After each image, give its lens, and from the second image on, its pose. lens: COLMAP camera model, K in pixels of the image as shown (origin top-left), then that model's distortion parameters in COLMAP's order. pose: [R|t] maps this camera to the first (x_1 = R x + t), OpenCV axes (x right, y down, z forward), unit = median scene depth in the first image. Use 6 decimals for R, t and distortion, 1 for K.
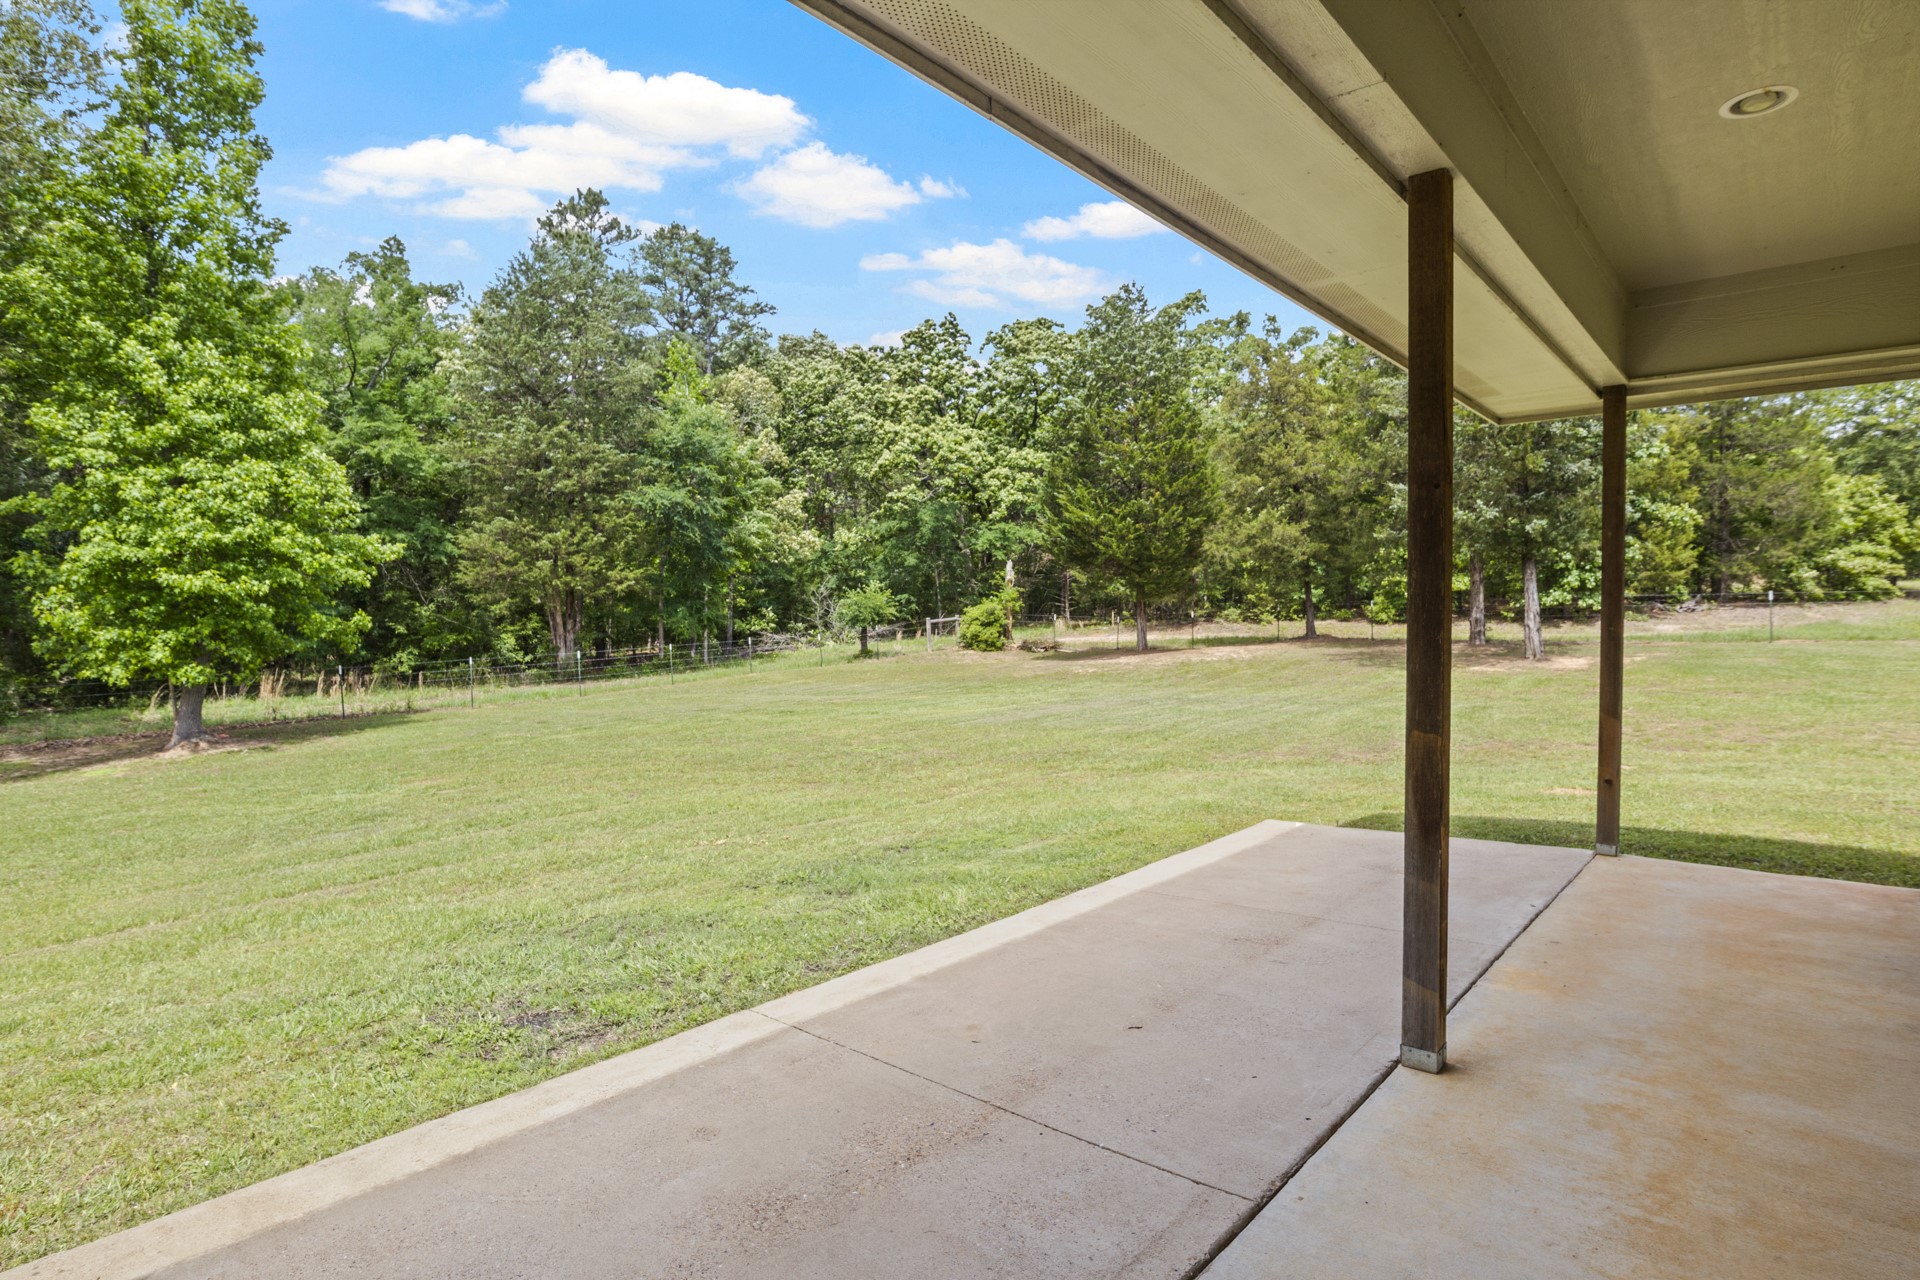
lens RADIAL K [[975.3, 0, 966.4], [0, 975.3, 603.4], [0, 0, 1]] dist [-0.016749, -0.001996]
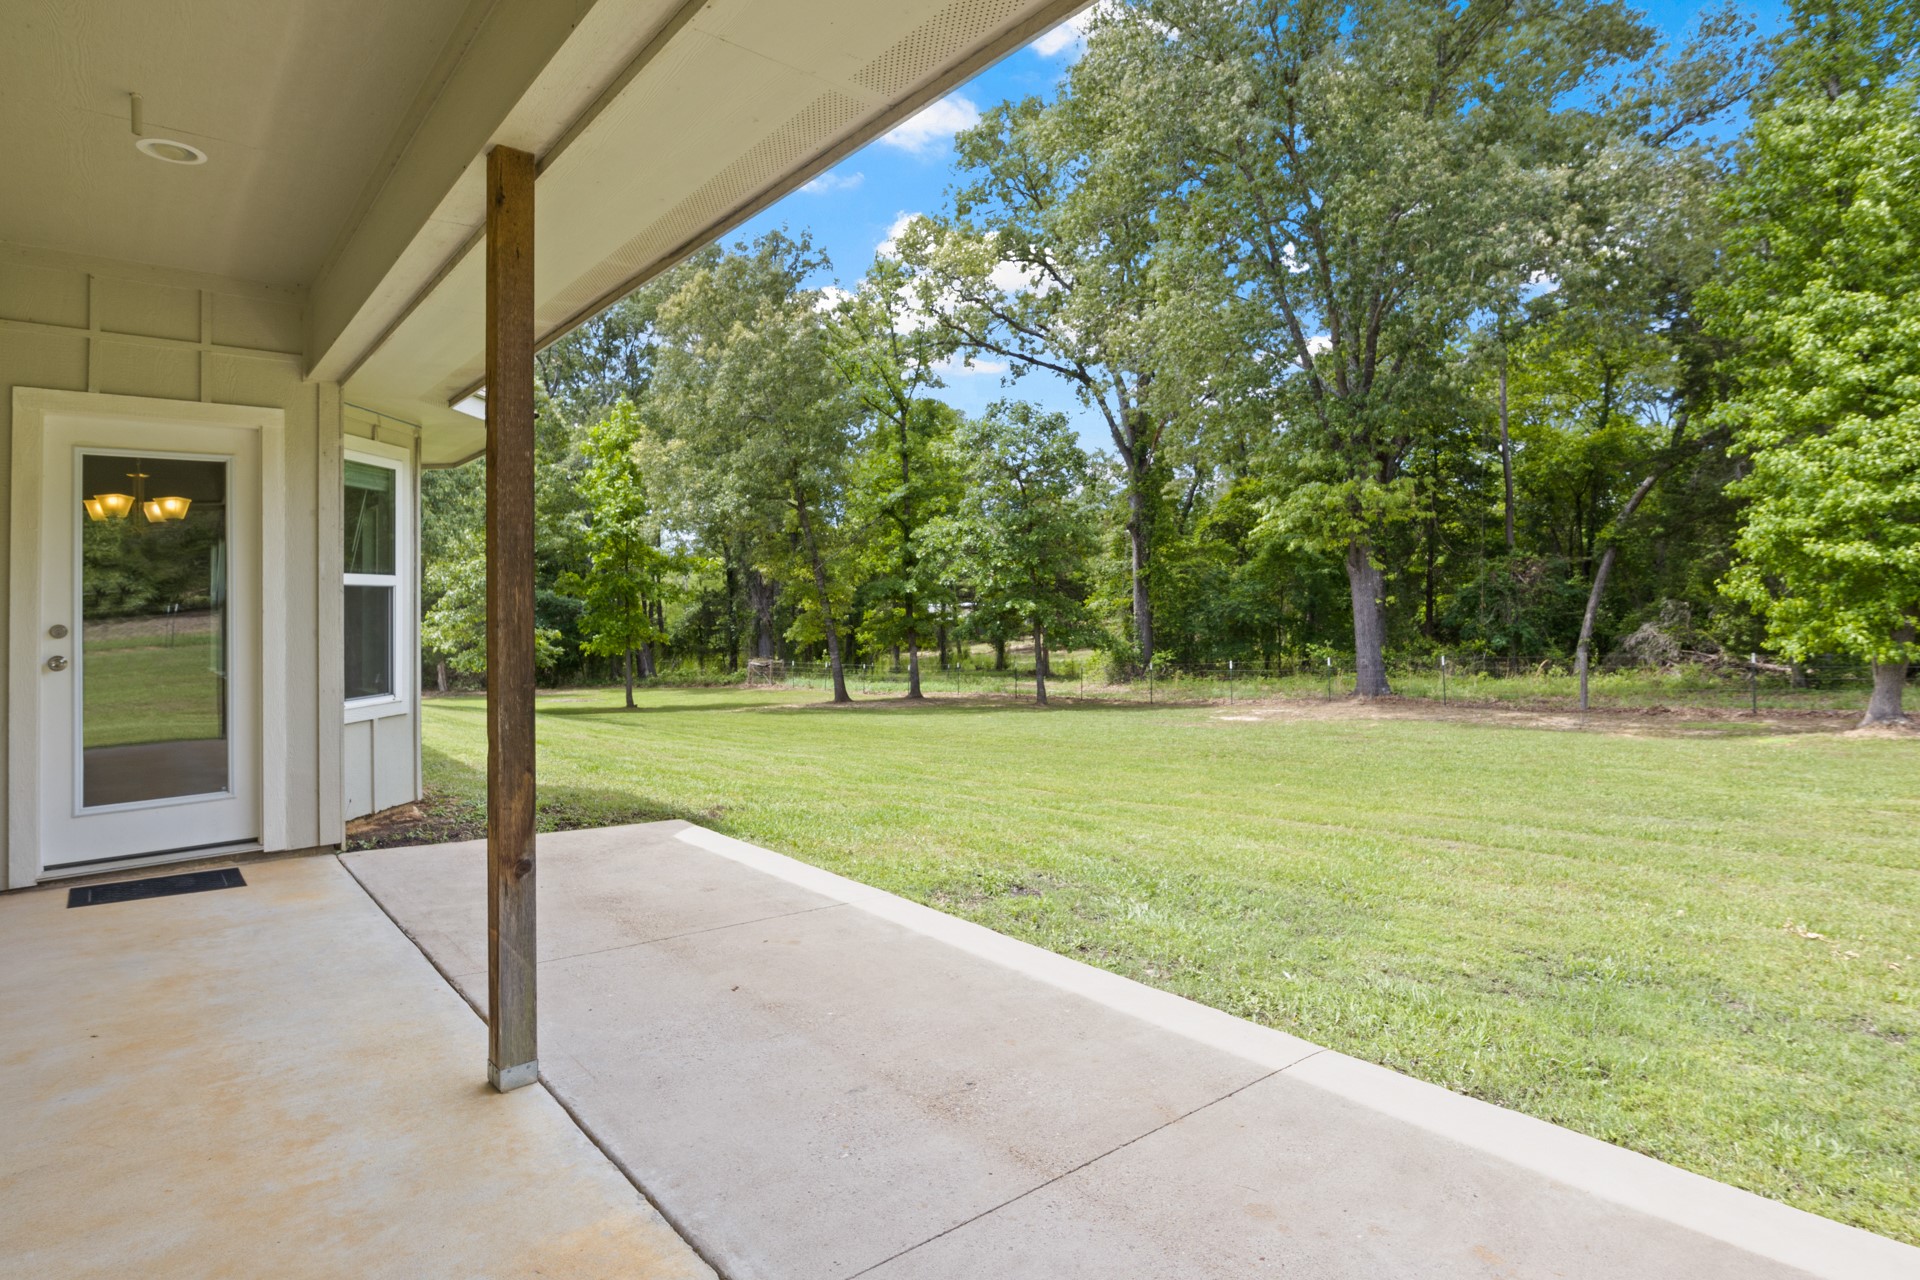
lens RADIAL K [[975.3, 0, 966.4], [0, 975.3, 603.4], [0, 0, 1]] dist [-0.016749, -0.001996]
pose [[-0.127438, 0.000492, -0.991846, 1.150705], [0.031592, 0.999495, -0.003563, 0.021910], [0.991343, -0.031788, -0.127389, 1.338876]]
